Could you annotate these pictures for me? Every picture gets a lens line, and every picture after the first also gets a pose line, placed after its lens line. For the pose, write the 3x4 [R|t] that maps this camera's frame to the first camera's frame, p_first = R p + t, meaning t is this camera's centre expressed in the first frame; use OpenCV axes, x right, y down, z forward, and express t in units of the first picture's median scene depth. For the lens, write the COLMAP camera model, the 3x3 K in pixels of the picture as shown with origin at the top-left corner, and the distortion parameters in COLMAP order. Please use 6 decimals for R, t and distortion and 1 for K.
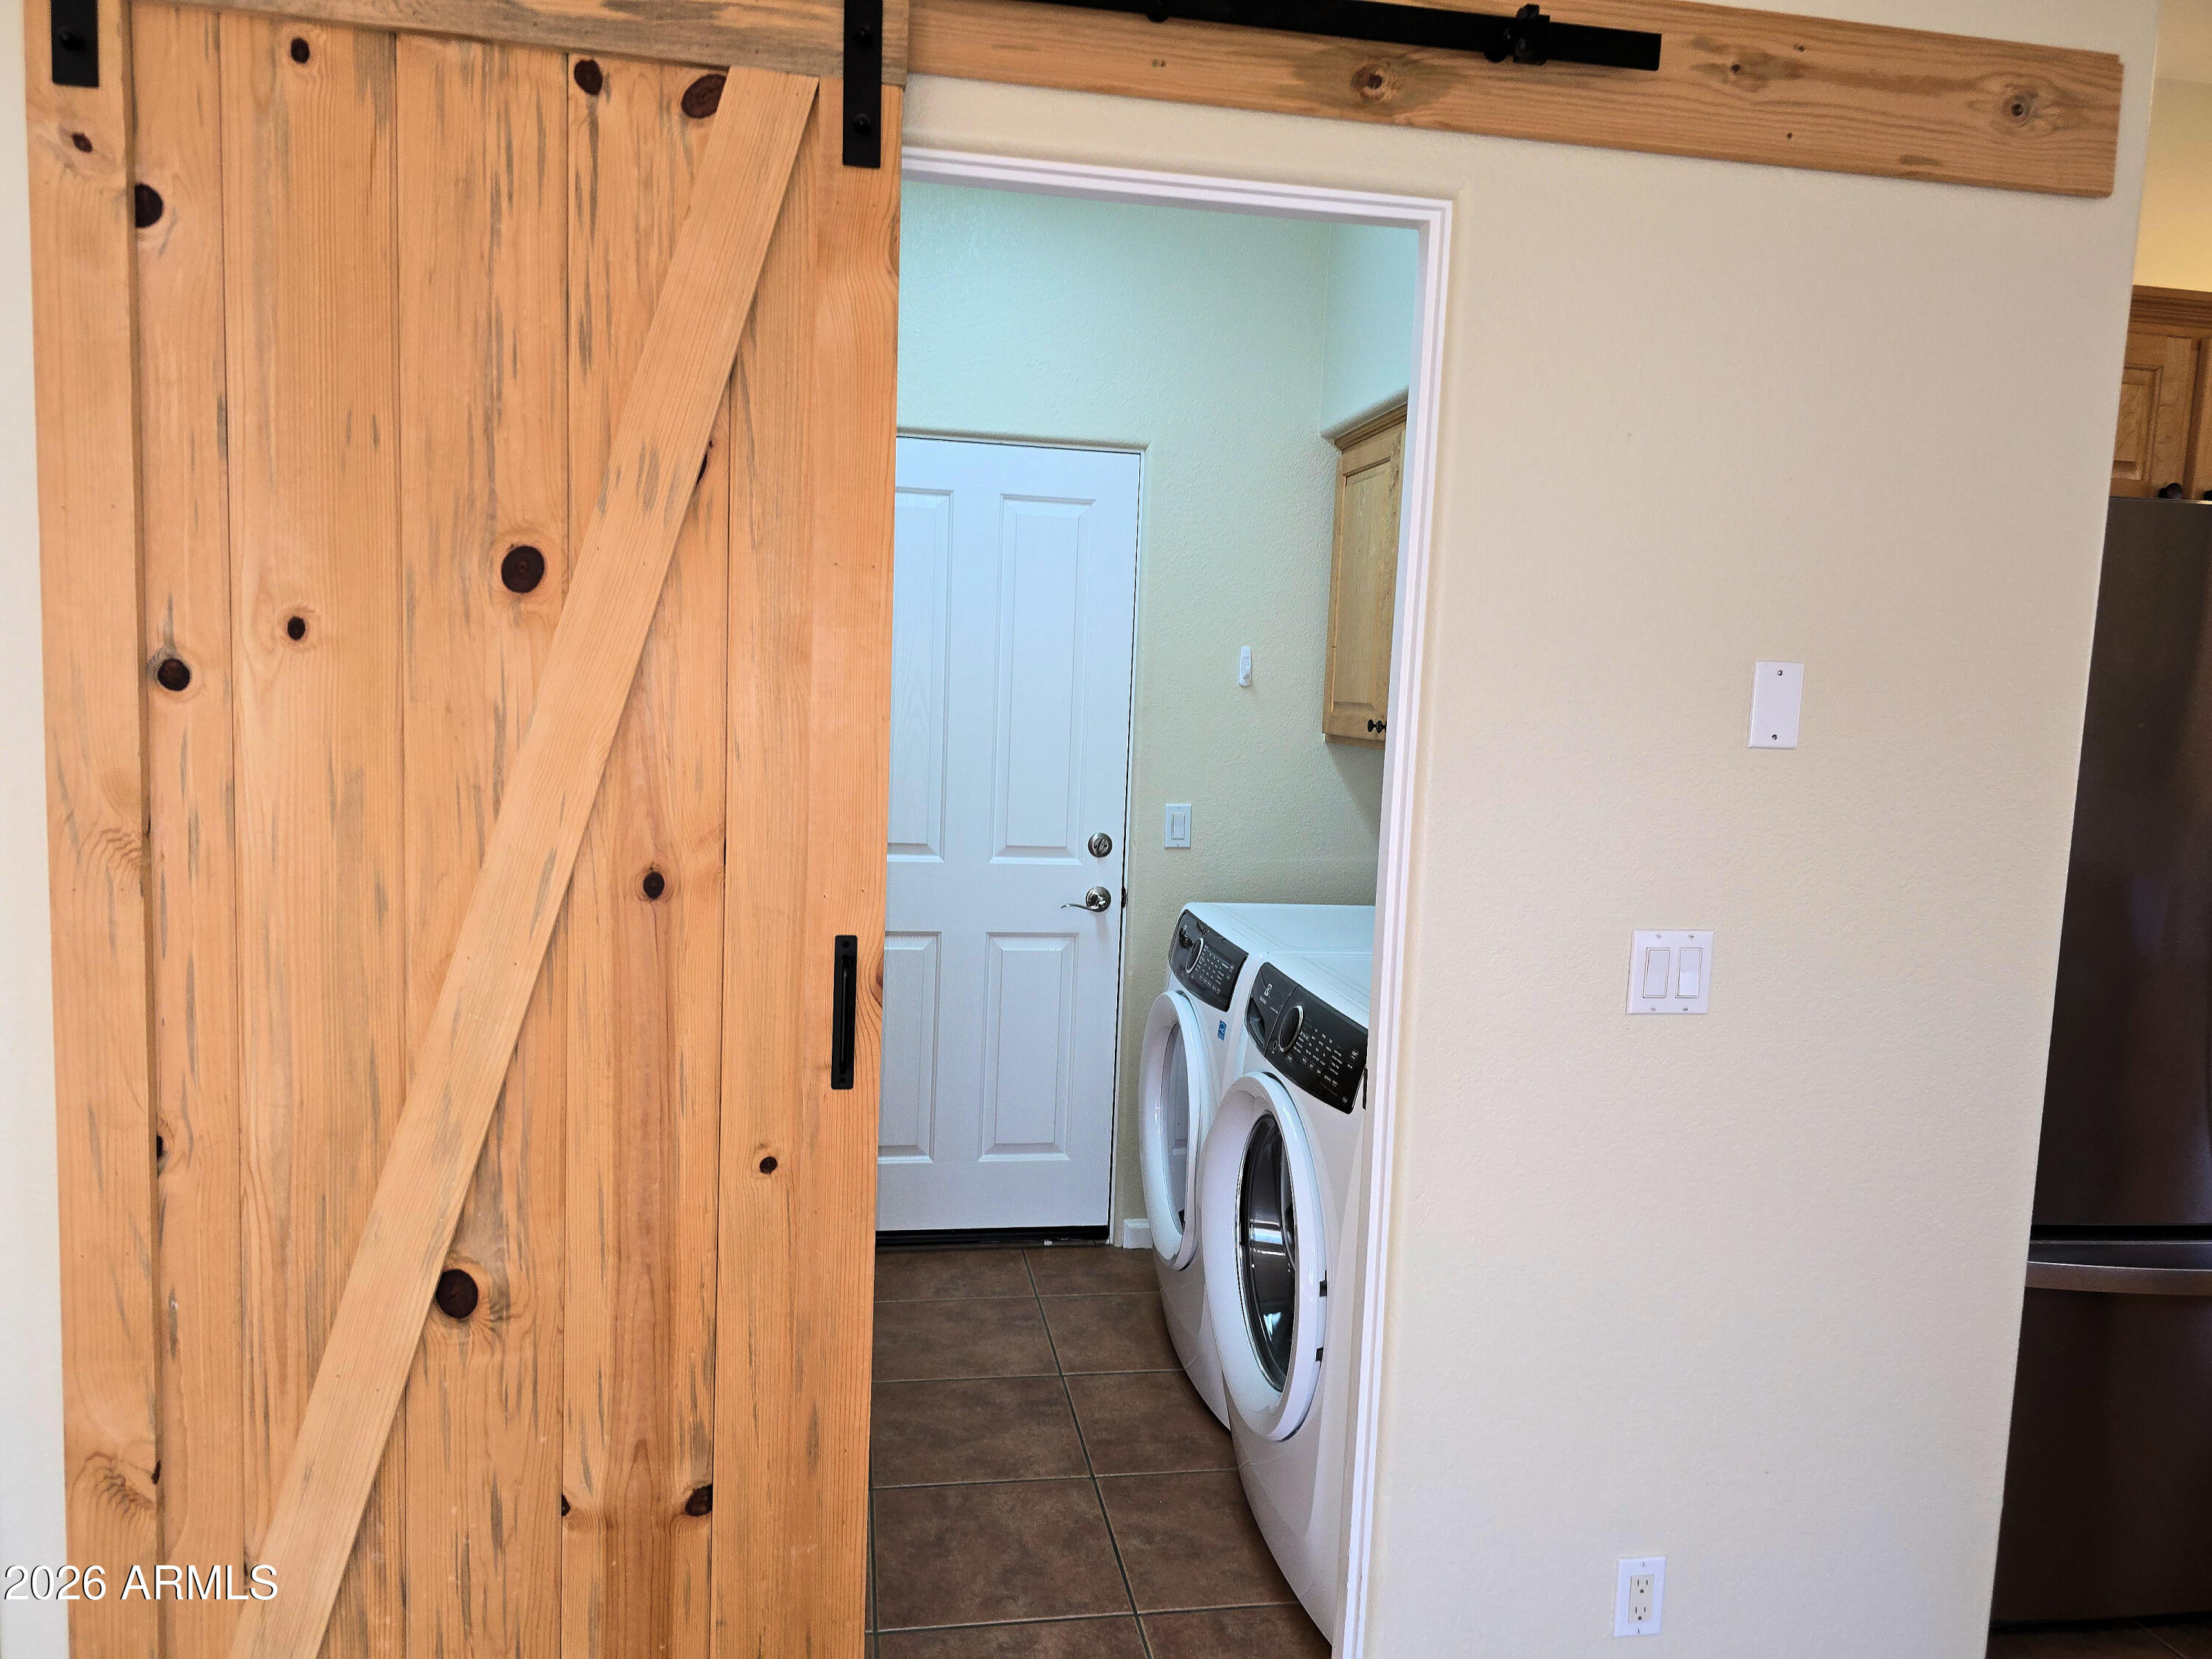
lens RADIAL K [[1484.7, 0, 1115.4], [0, 1484.7, 848.8], [0, 0, 1]] dist [0.049245, -0.034473]
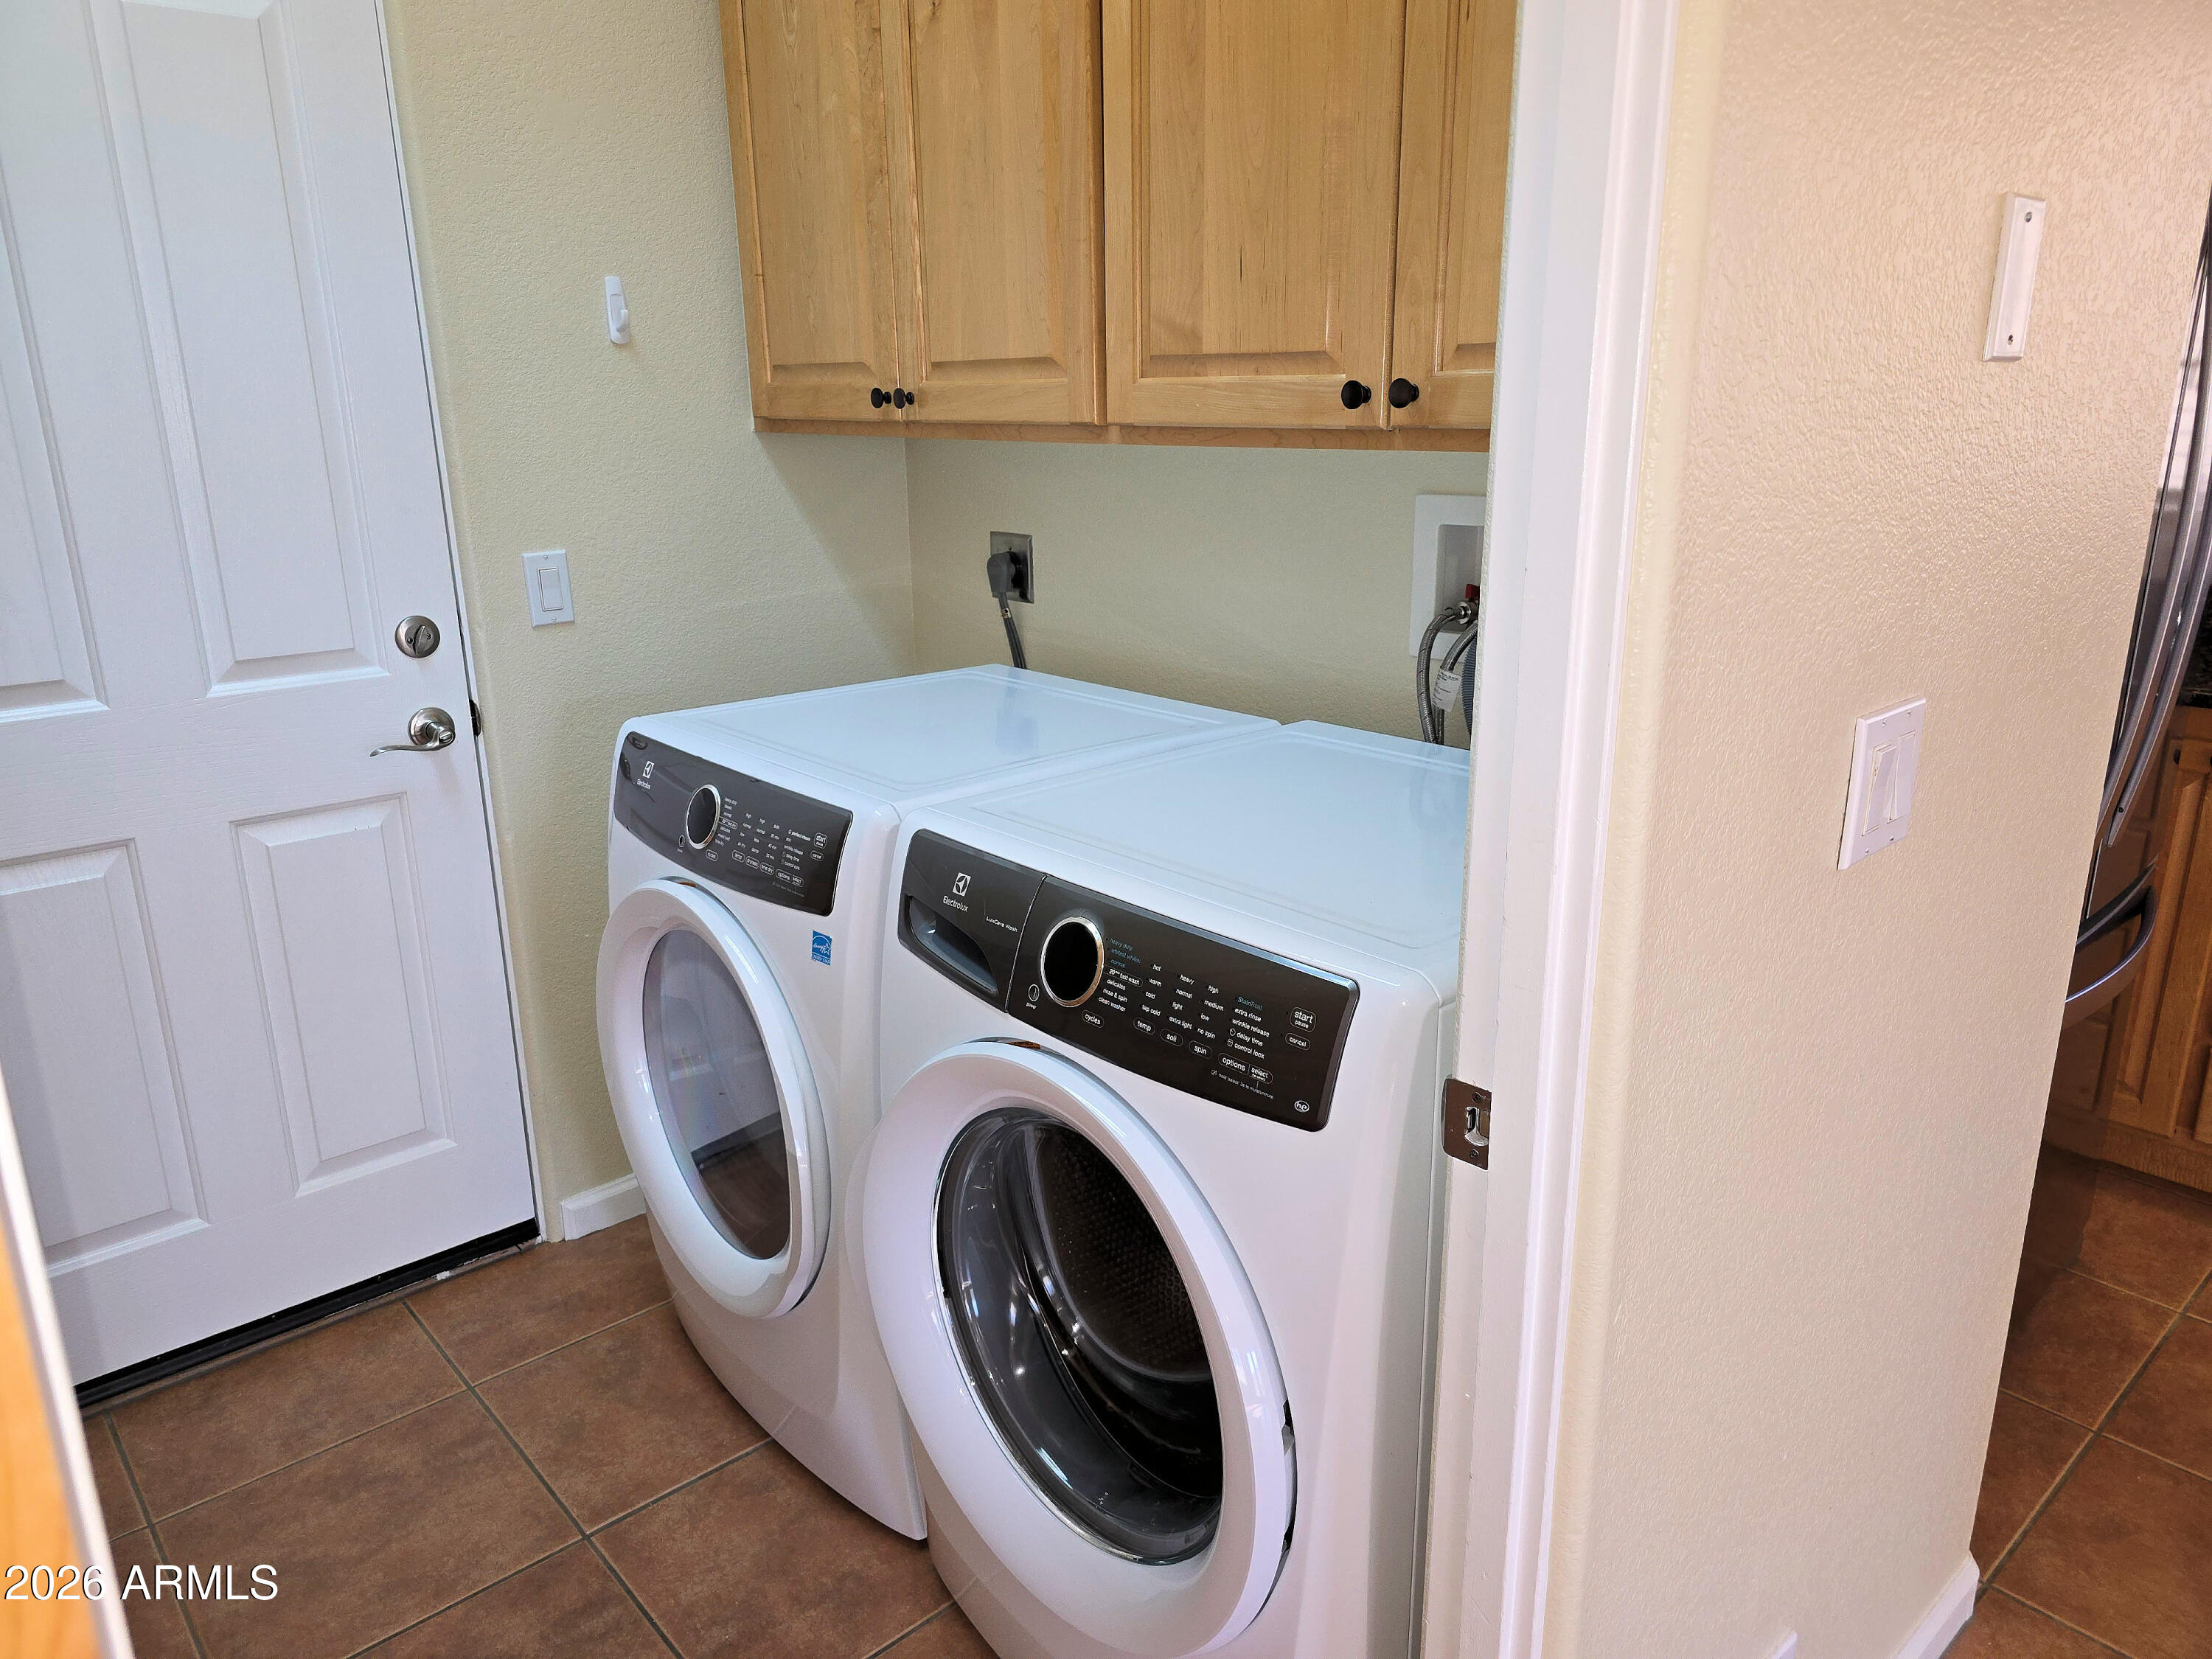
lens RADIAL K [[1484.7, 0, 1093.0], [0, 1484.7, 825.3], [0, 0, 1]] dist [0.049245, -0.034473]
pose [[0.851888, -0.195269, 0.485960, -0.086564], [0.102799, 0.972187, 0.210438, -0.027654], [-0.513536, -0.129313, 0.848268, 0.360375]]
